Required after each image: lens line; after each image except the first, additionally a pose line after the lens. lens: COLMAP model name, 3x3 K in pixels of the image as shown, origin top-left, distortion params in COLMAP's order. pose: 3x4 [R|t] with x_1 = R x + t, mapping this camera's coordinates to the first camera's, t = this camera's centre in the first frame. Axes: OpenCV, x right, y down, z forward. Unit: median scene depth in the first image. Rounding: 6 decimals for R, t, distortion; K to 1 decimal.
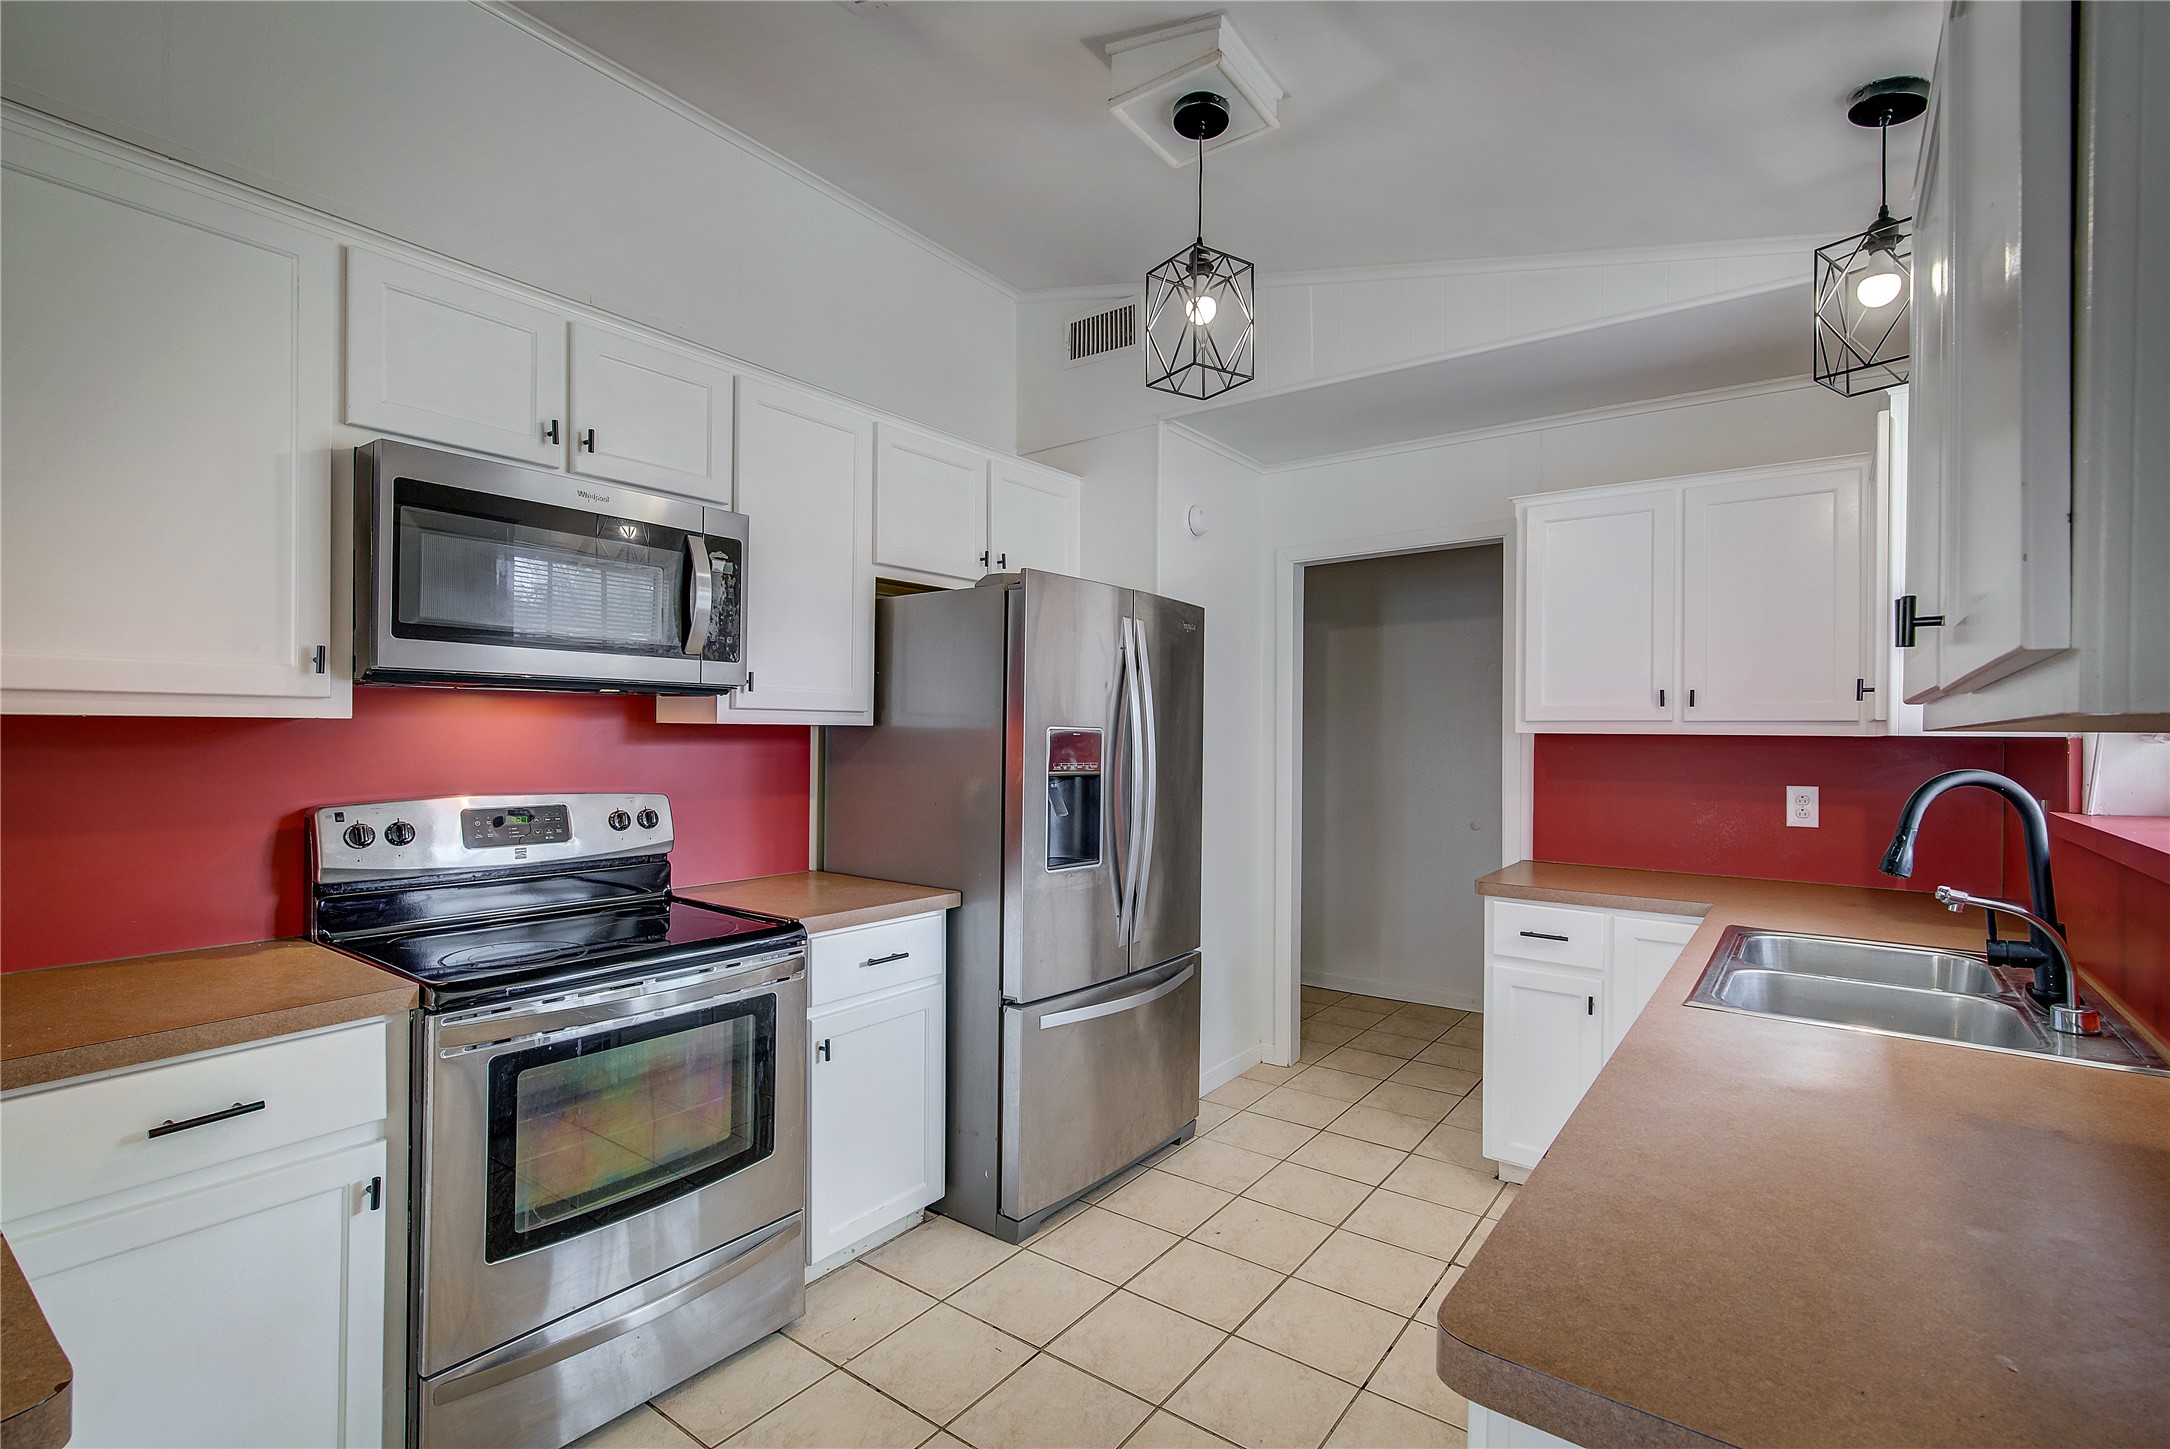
lens RADIAL K [[987.0, 0, 1090.7], [0, 987.0, 732.7], [0, 0, 1]] dist [0.000076, 0.000948]
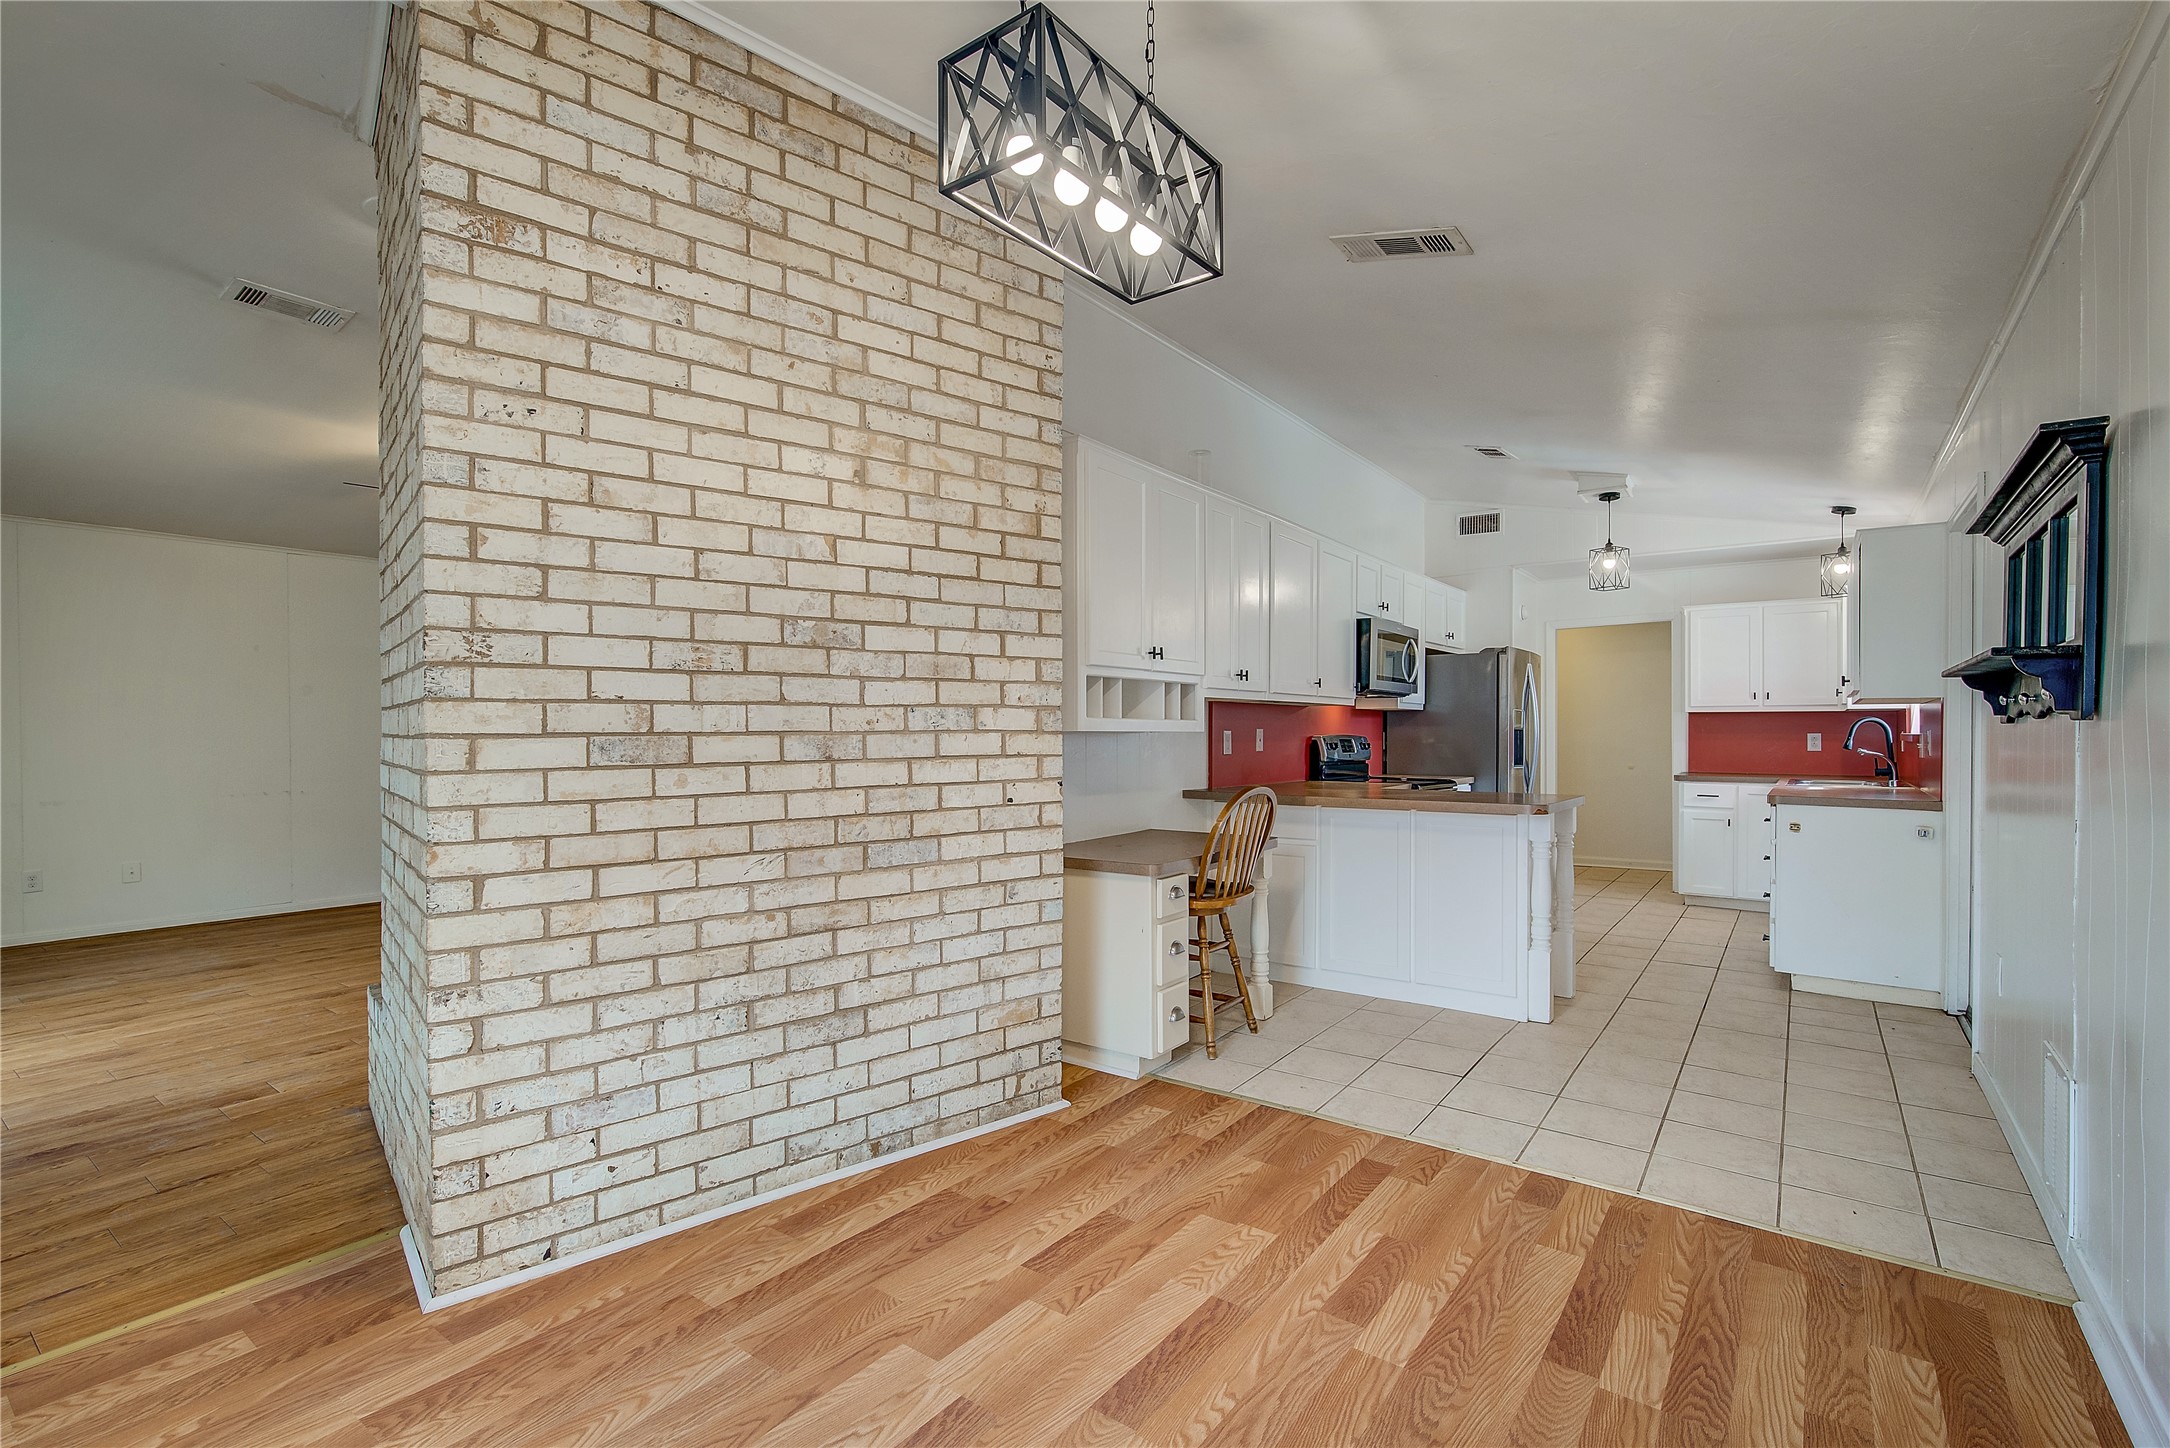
lens RADIAL K [[987.0, 0, 1089.3], [0, 987.0, 735.6], [0, 0, 1]] dist [0.000076, 0.000948]
pose [[0.999941, -0.010227, 0.003760, -0.861854], [0.010213, 0.999940, 0.003835, 0.030212], [-0.003799, -0.003796, 0.999986, -1.140655]]
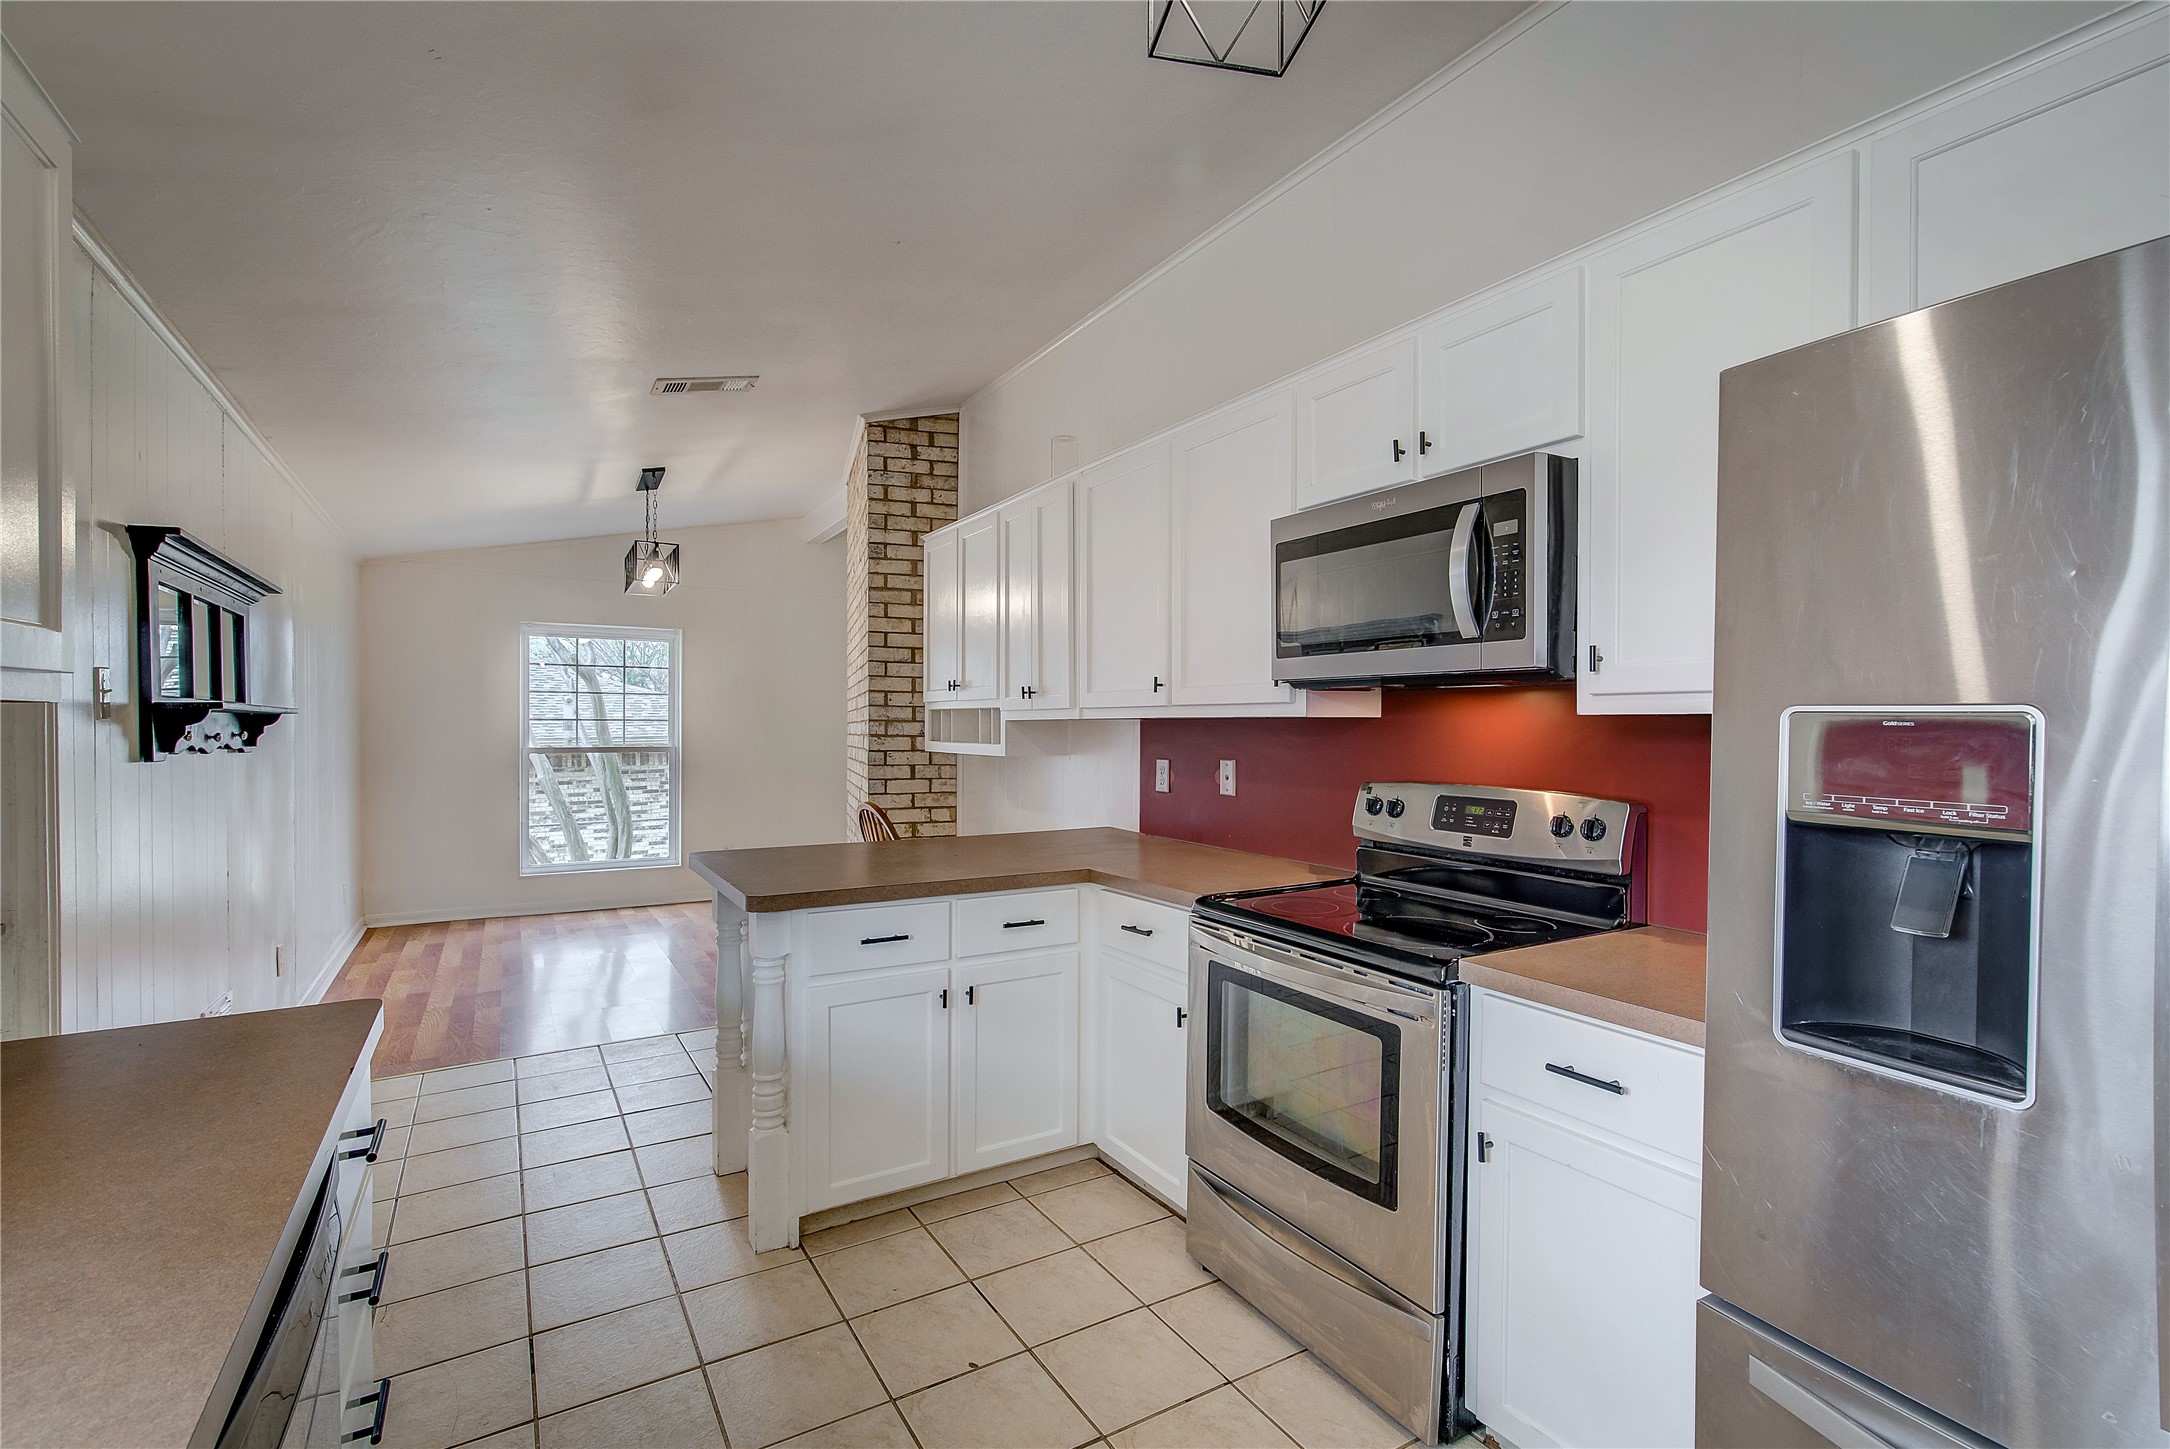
lens RADIAL K [[987.0, 0, 1079.3], [0, 987.0, 733.0], [0, 0, 1]] dist [0.000076, 0.000948]
pose [[-0.378644, 0.000573, -0.925542, 0.619204], [-0.004821, 0.999985, 0.002591, 0.006229], [0.925530, 0.005443, -0.378636, 1.133067]]
